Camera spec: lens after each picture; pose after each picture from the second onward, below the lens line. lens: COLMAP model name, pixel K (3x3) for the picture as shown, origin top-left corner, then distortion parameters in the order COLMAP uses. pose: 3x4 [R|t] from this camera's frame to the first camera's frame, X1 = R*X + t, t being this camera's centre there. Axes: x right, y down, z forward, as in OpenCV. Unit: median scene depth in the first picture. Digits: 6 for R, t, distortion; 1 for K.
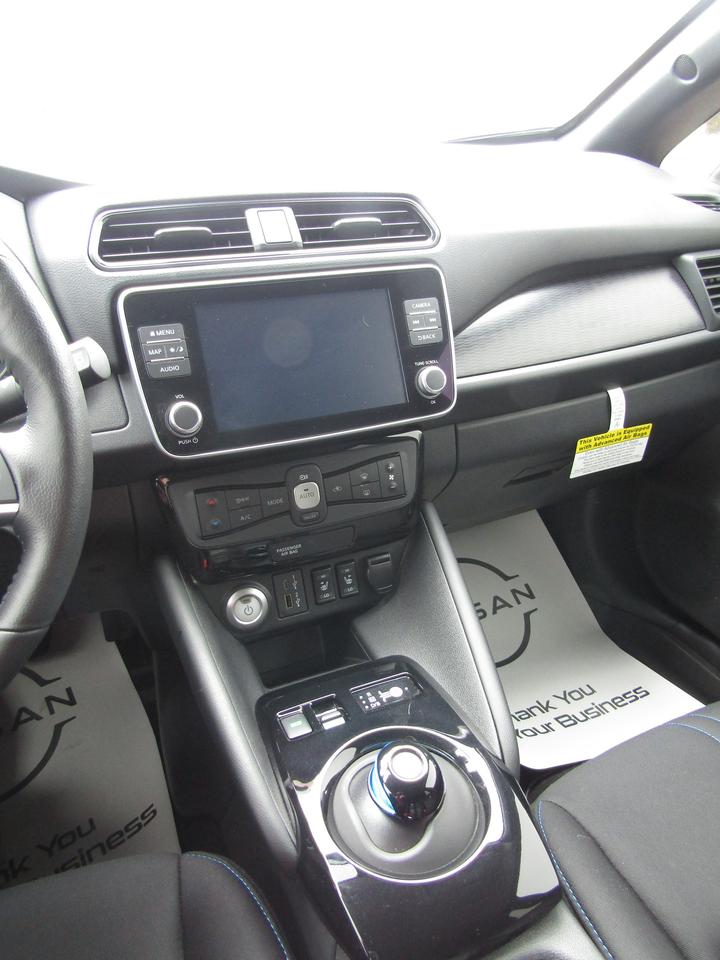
lens RADIAL K [[679.7, 0, 365.4], [0, 679.7, 474.5], [0, 0, 1]] dist [-0.001085, 0.001976]
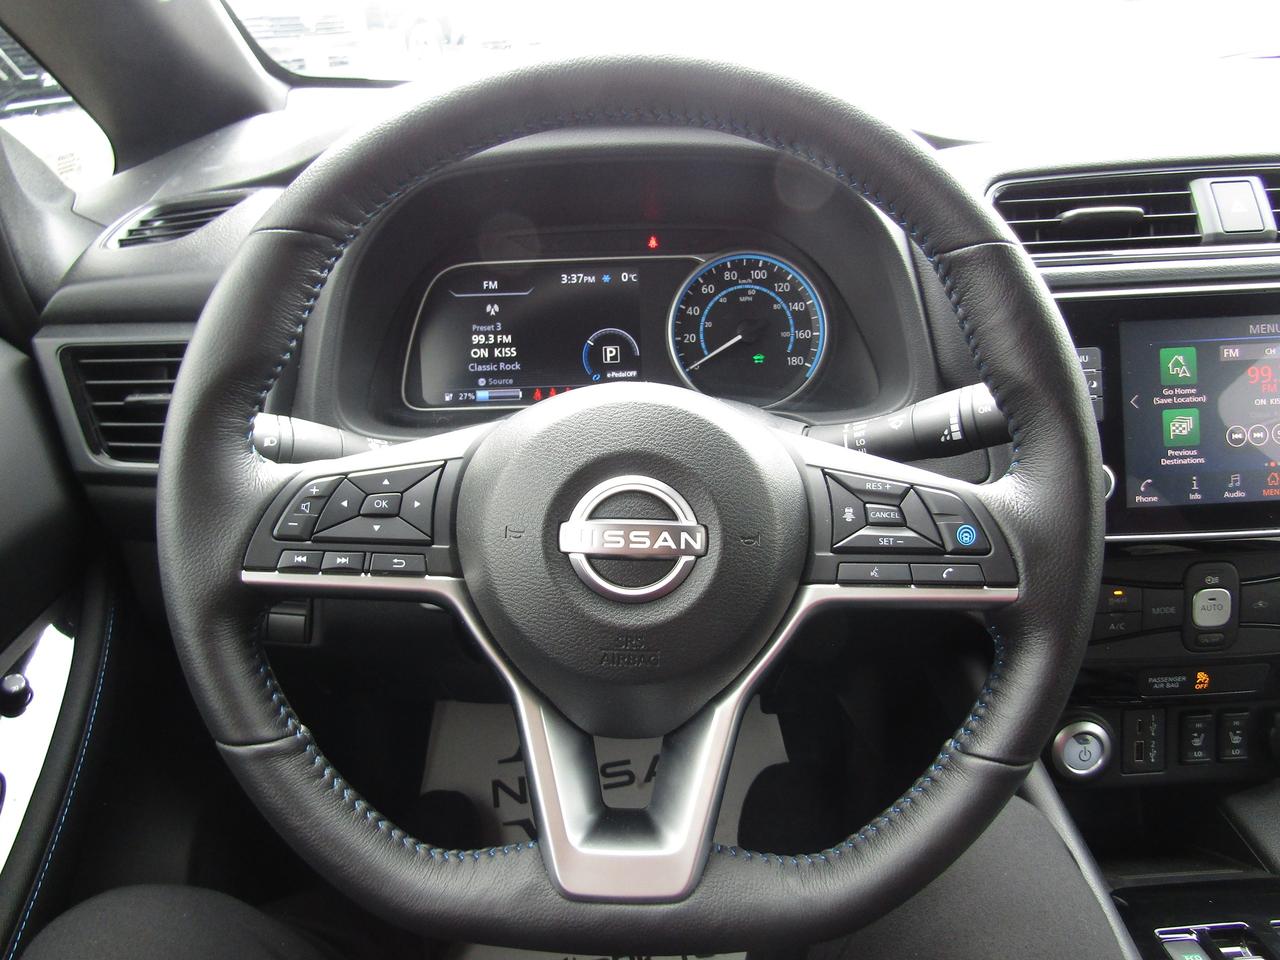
lens RADIAL K [[906.3, 0, 635.6], [0, 906.3, 466.8], [0, 0, 1]] dist [-0.001085, 0.001976]
pose [[0.936017, 0.135694, -0.324746, -0.348739], [-0.136273, 0.990447, 0.021075, -0.048002], [0.324503, 0.024528, 0.945567, -0.026629]]
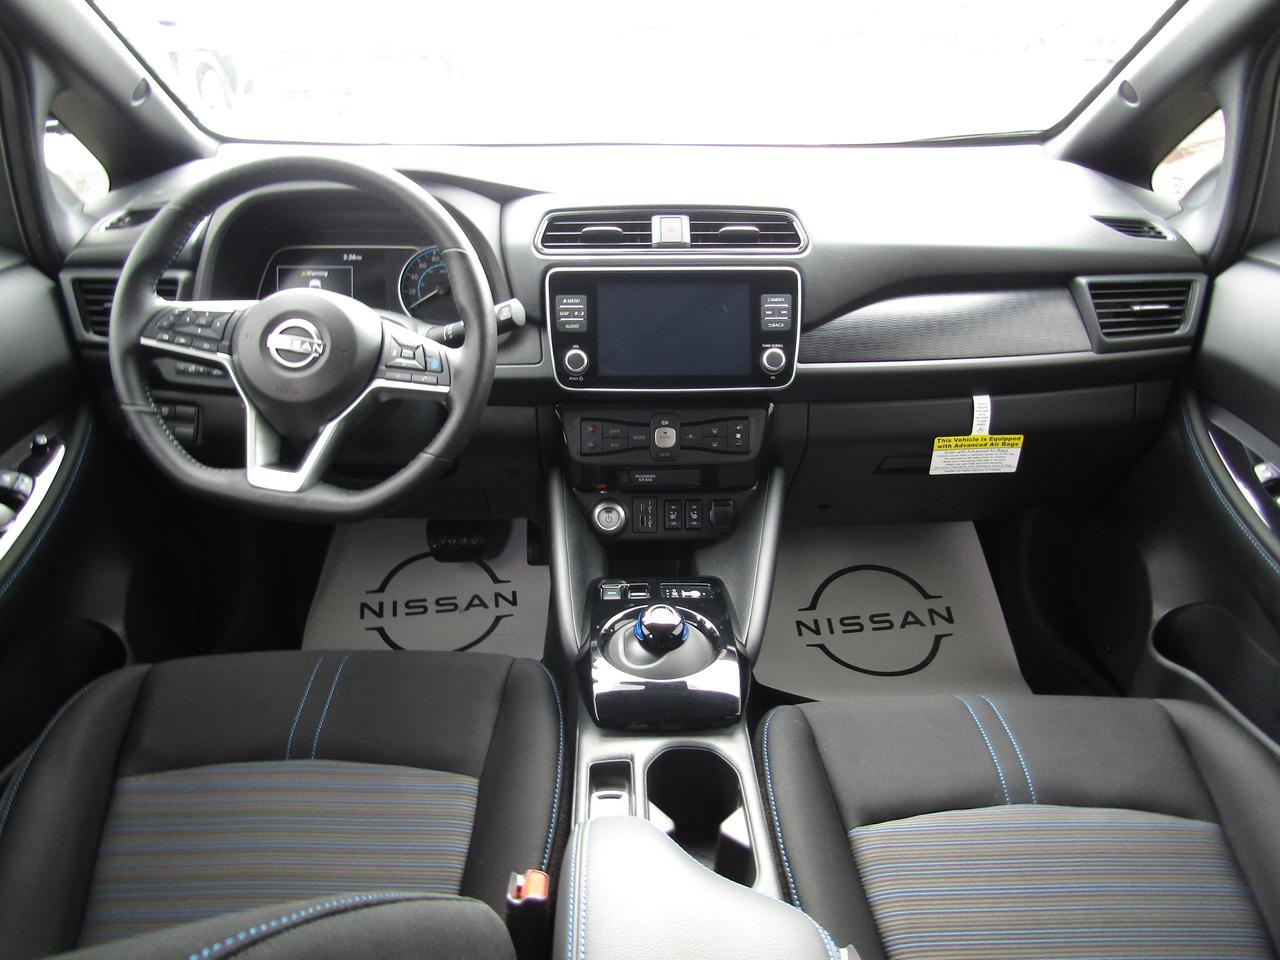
lens RADIAL K [[906.3, 0, 647.3], [0, 906.3, 478.0], [0, 0, 1]] dist [-0.001085, 0.001976]
pose [[0.930571, 0.162915, -0.327866, 0.459694], [-0.171617, 0.985161, 0.002428, 0.108611], [0.323397, 0.054008, 0.944721, -0.624601]]
